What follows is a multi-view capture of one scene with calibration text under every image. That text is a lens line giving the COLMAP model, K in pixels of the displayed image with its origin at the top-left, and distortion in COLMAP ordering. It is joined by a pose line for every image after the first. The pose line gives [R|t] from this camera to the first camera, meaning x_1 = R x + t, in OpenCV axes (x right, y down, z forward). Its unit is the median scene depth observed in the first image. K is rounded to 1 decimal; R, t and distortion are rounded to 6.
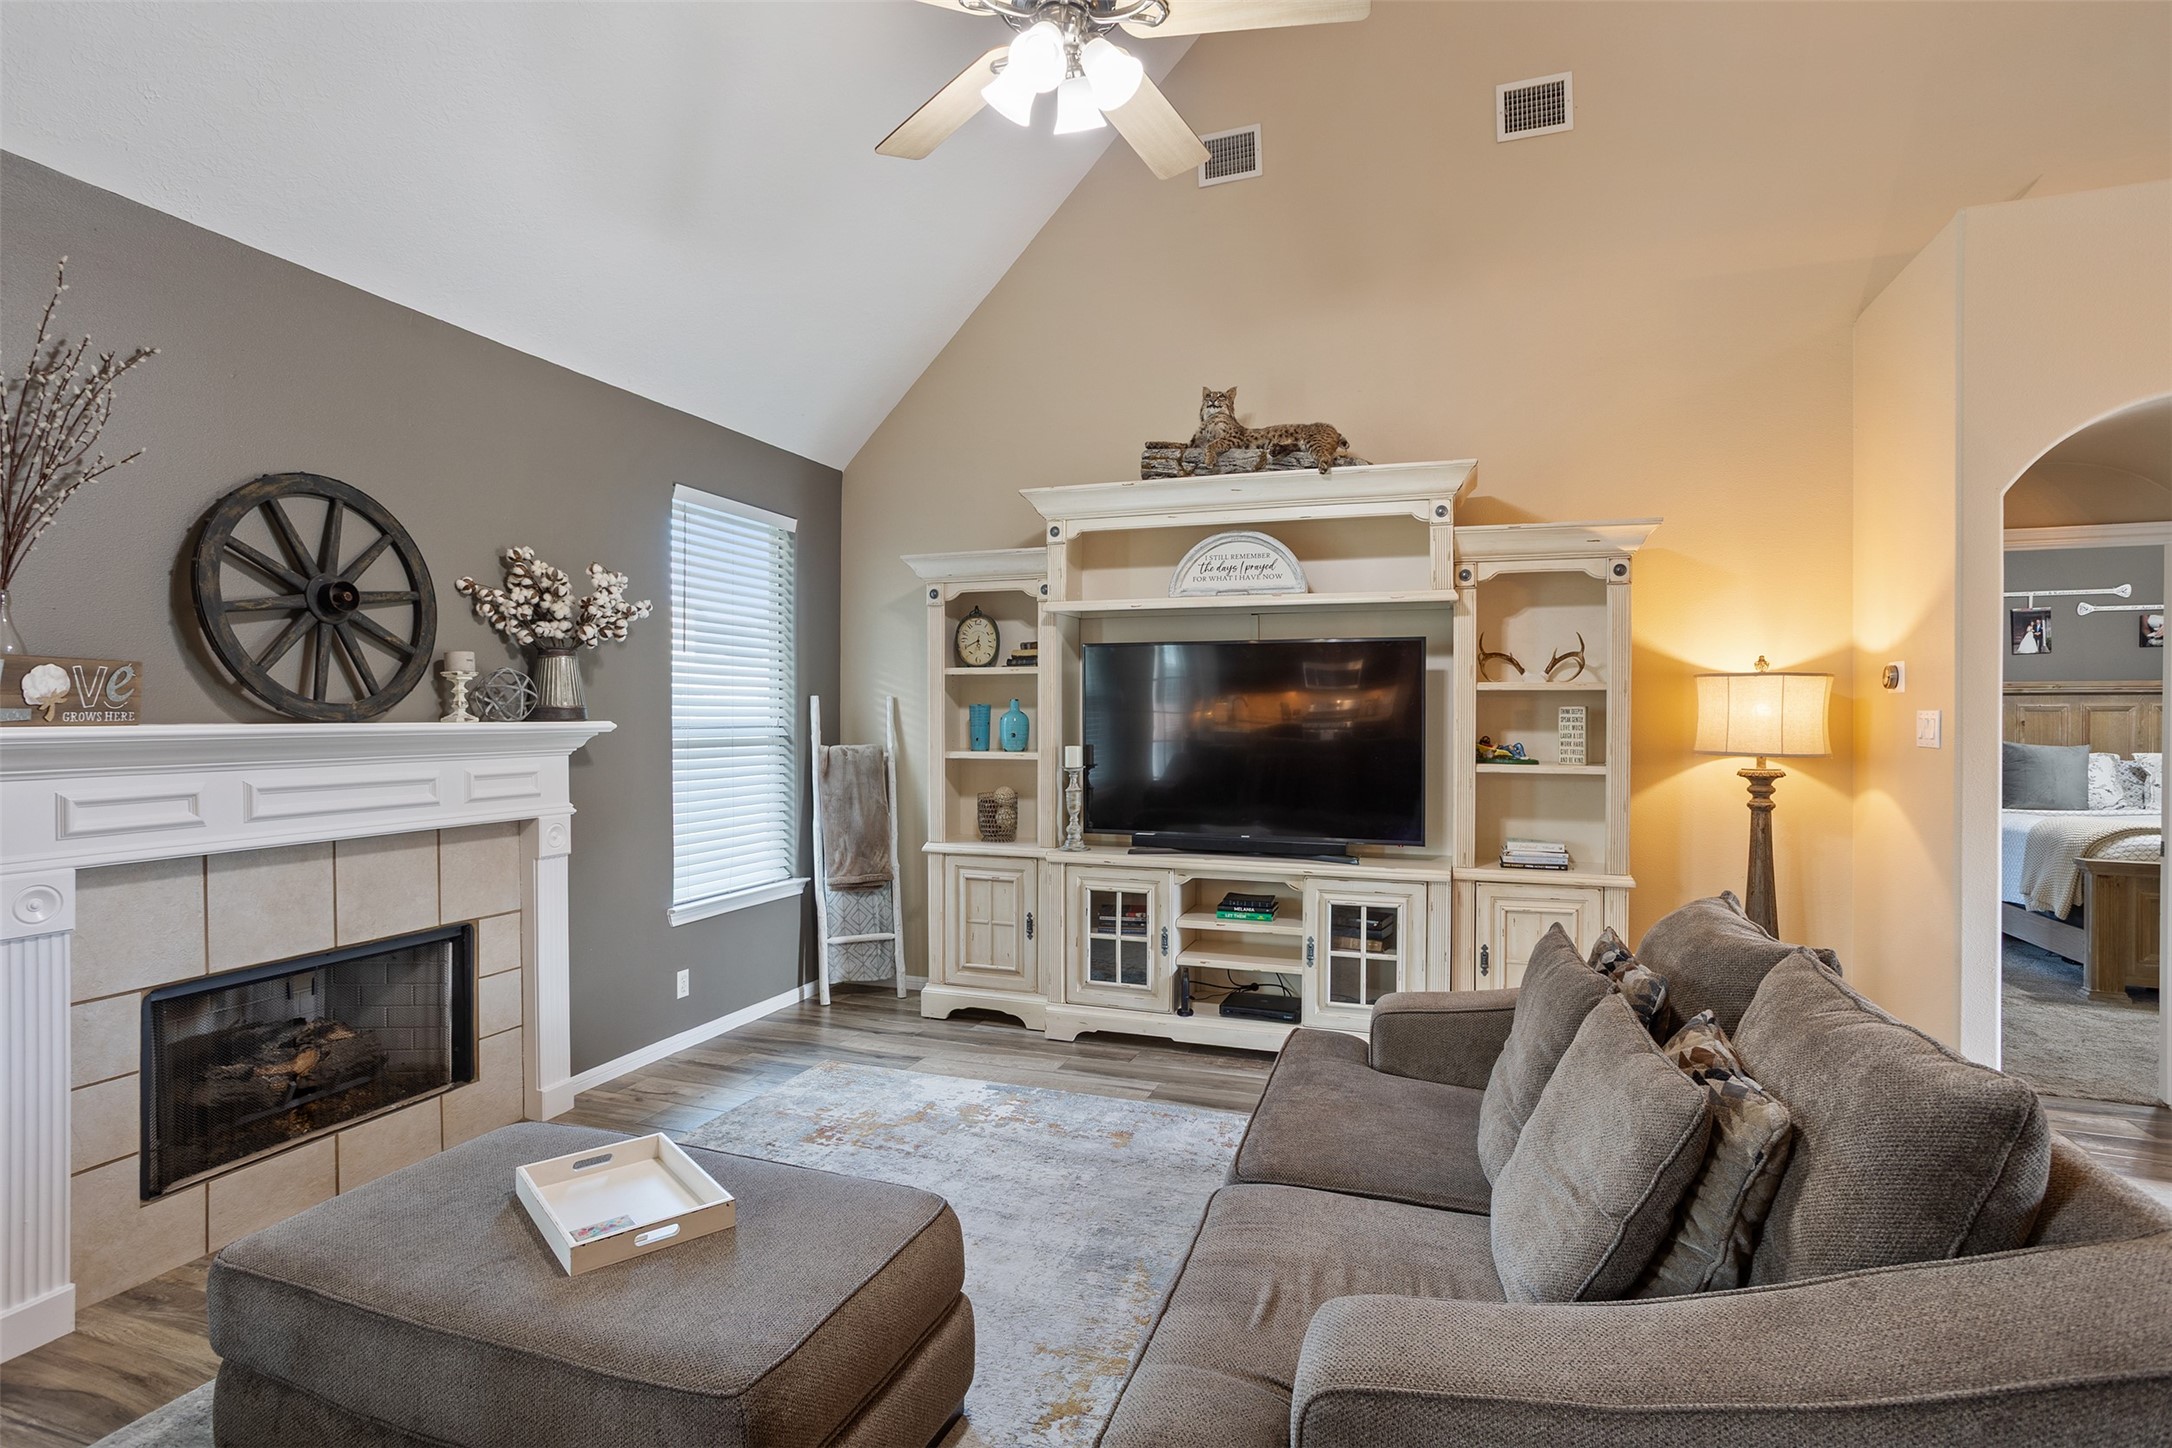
lens RADIAL K [[1063.6, 0, 1073.0], [0, 1063.6, 720.8], [0, 0, 1]] dist [-0.054994, 0.029916]
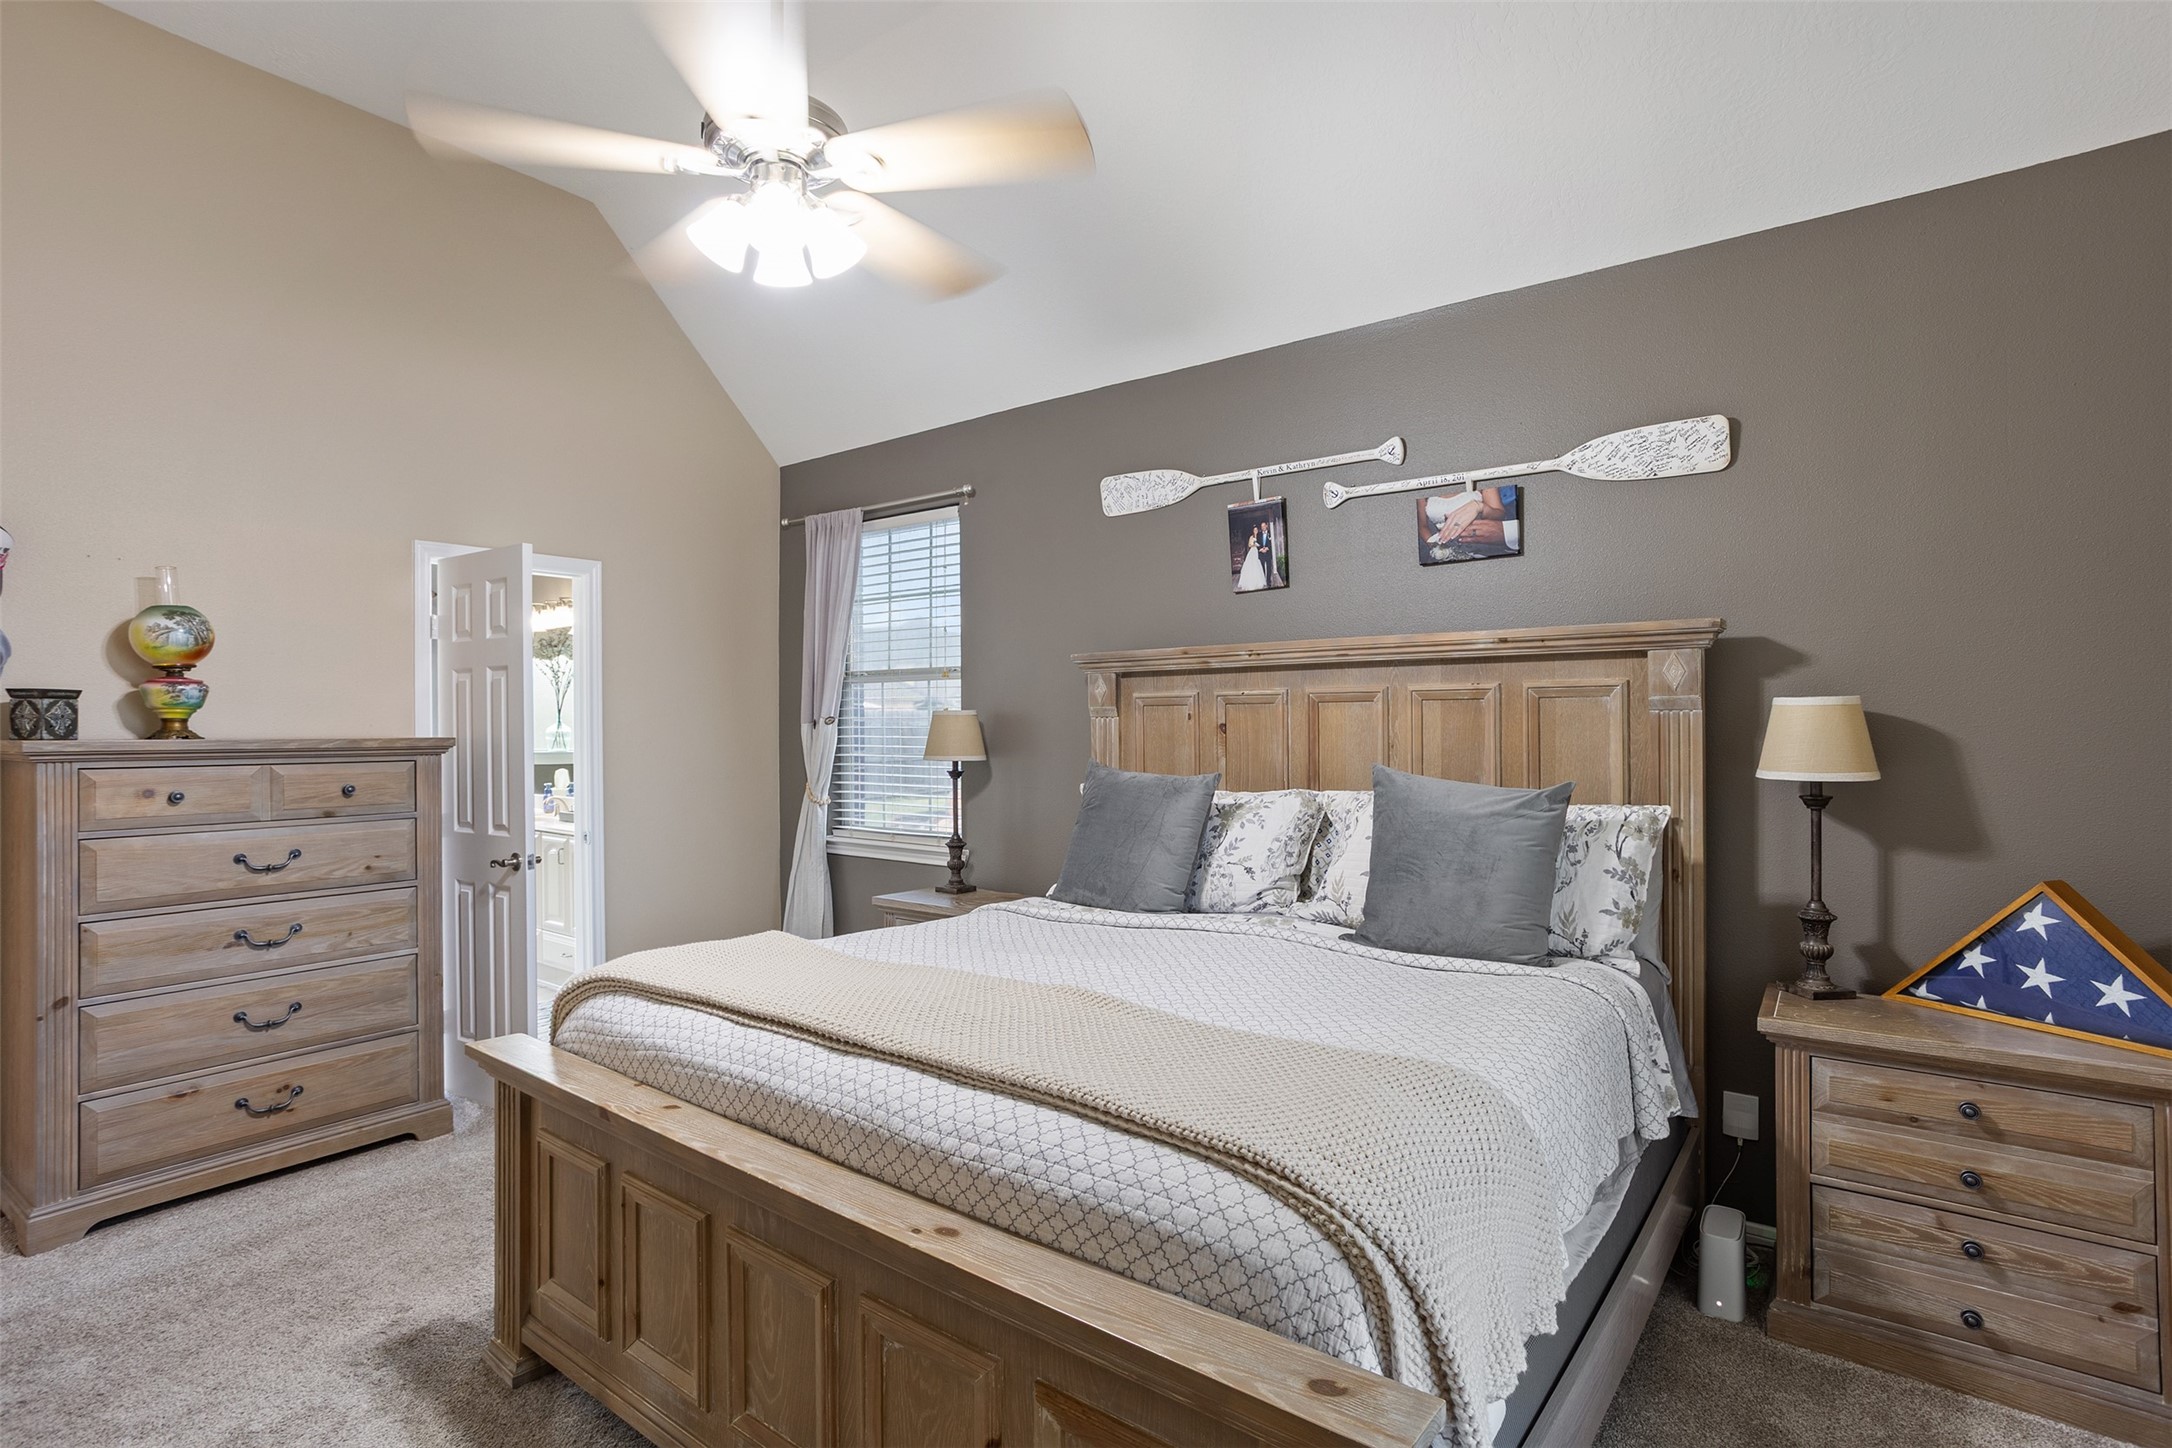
lens RADIAL K [[1063.6, 0, 1073.0], [0, 1063.6, 720.8], [0, 0, 1]] dist [-0.054994, 0.029916]
pose [[0.954923, -0.009108, -0.296714, 1.022035], [0.007928, 0.999955, -0.005179, 0.001124], [0.296748, 0.002593, 0.954952, 0.492086]]
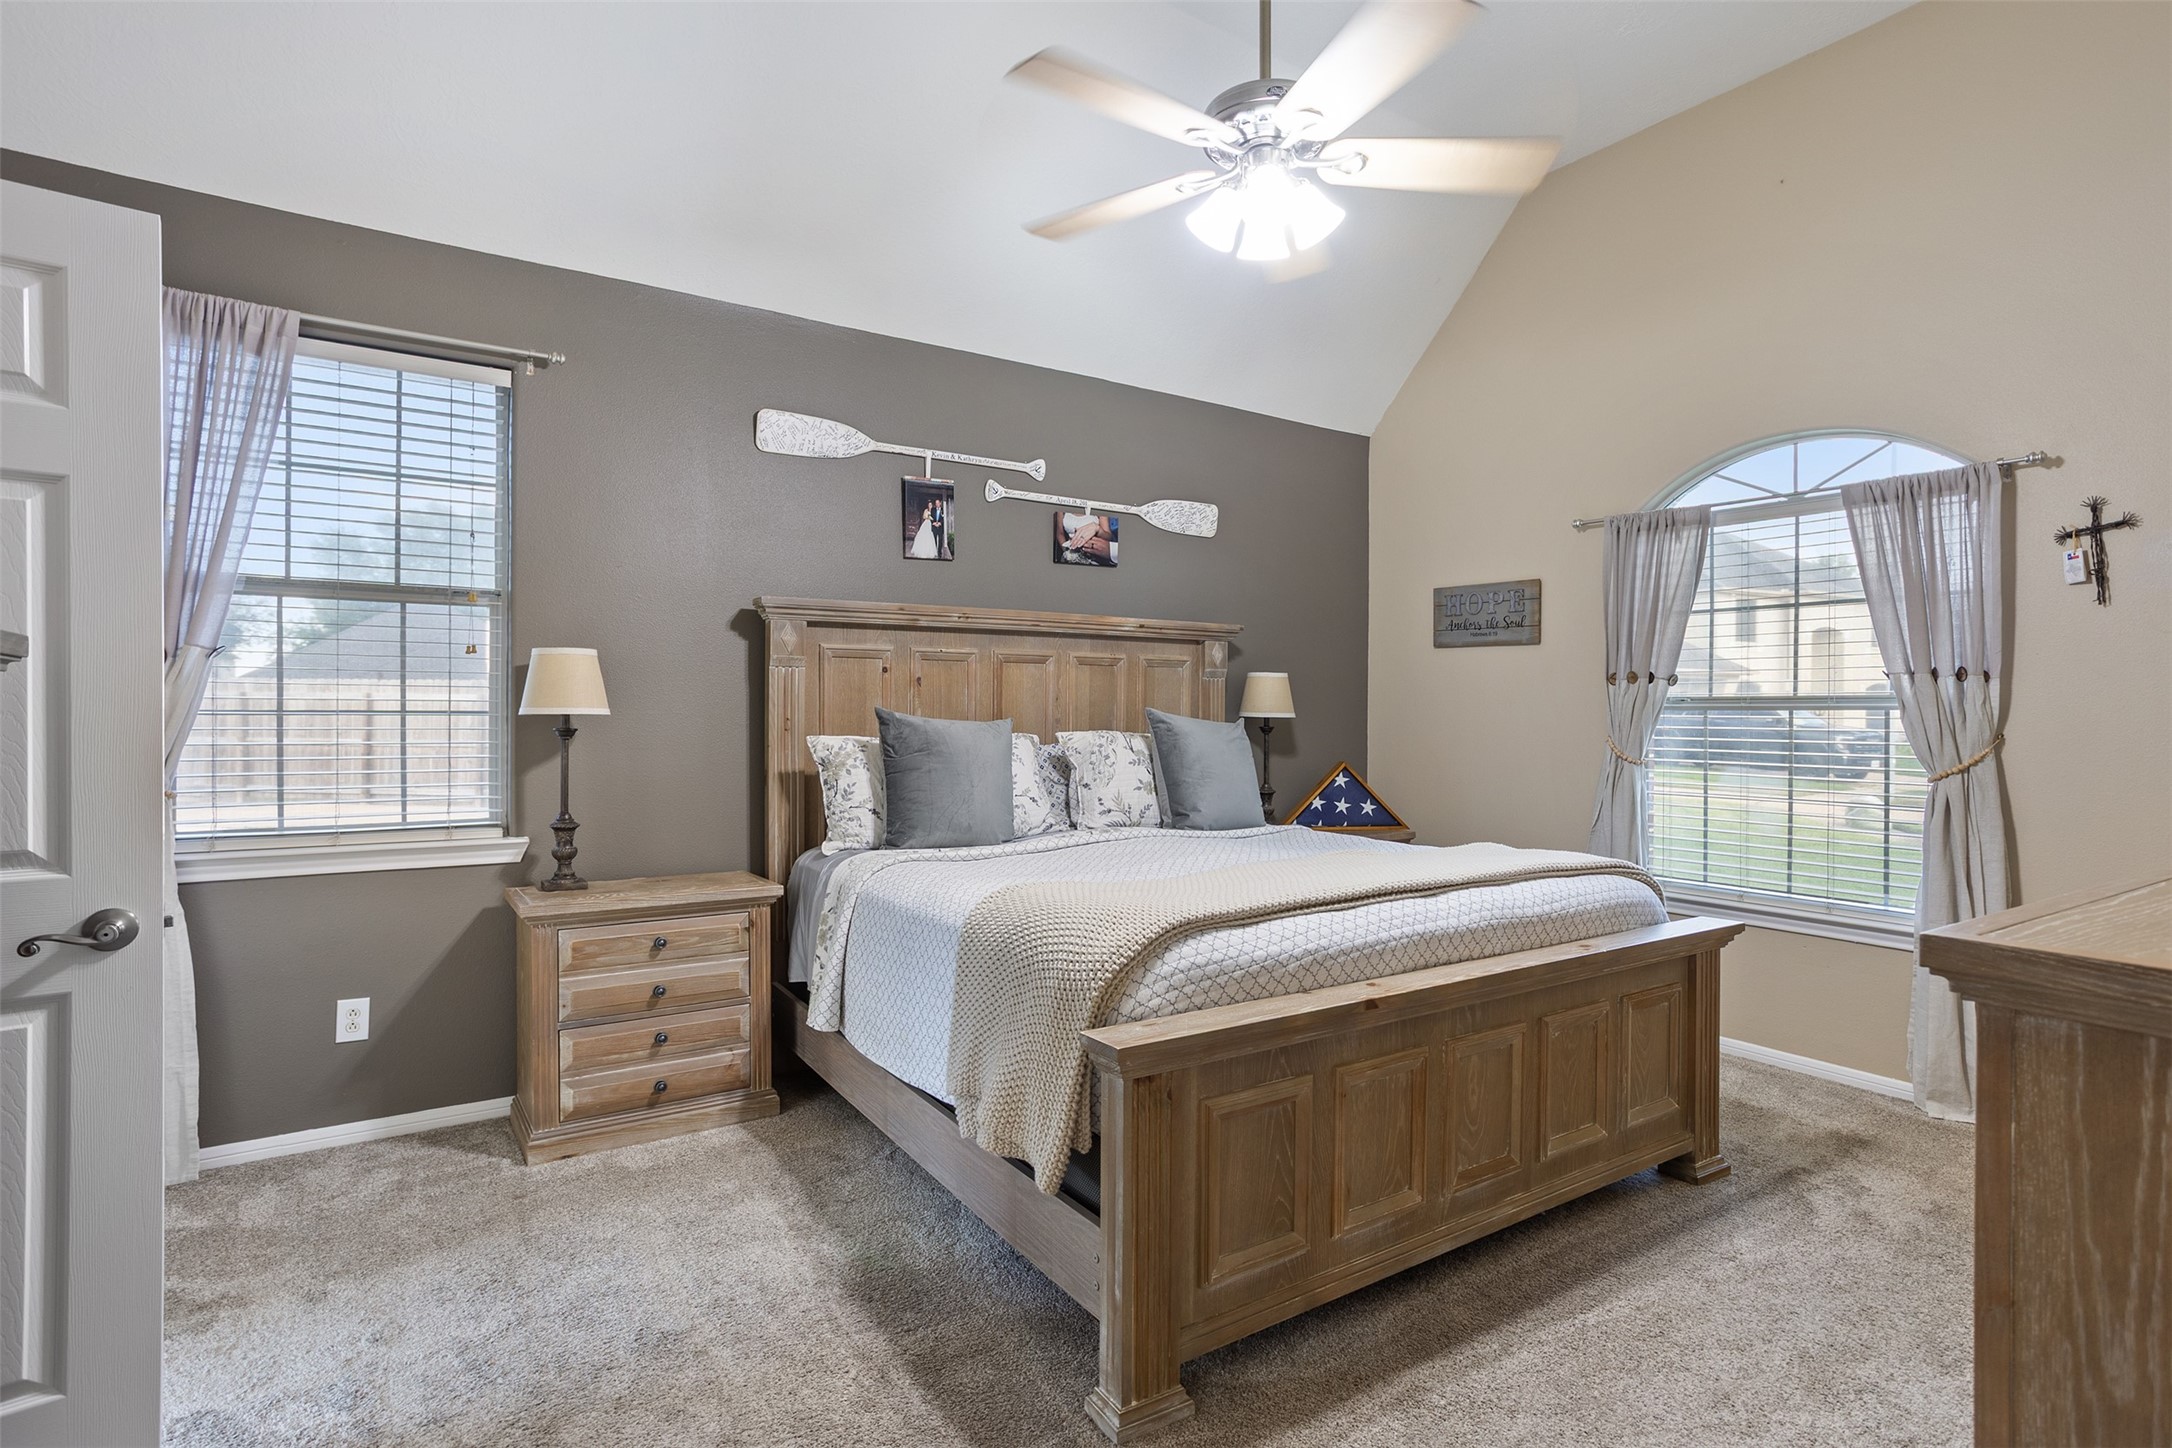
lens RADIAL K [[1063.6, 0, 1073.0], [0, 1063.6, 720.8], [0, 0, 1]] dist [-0.054994, 0.029916]
pose [[0.597560, -0.004673, 0.801811, 0.523666], [-0.000984, 0.999978, 0.006562, 0.019958], [-0.801824, -0.004710, 0.597542, 0.609923]]
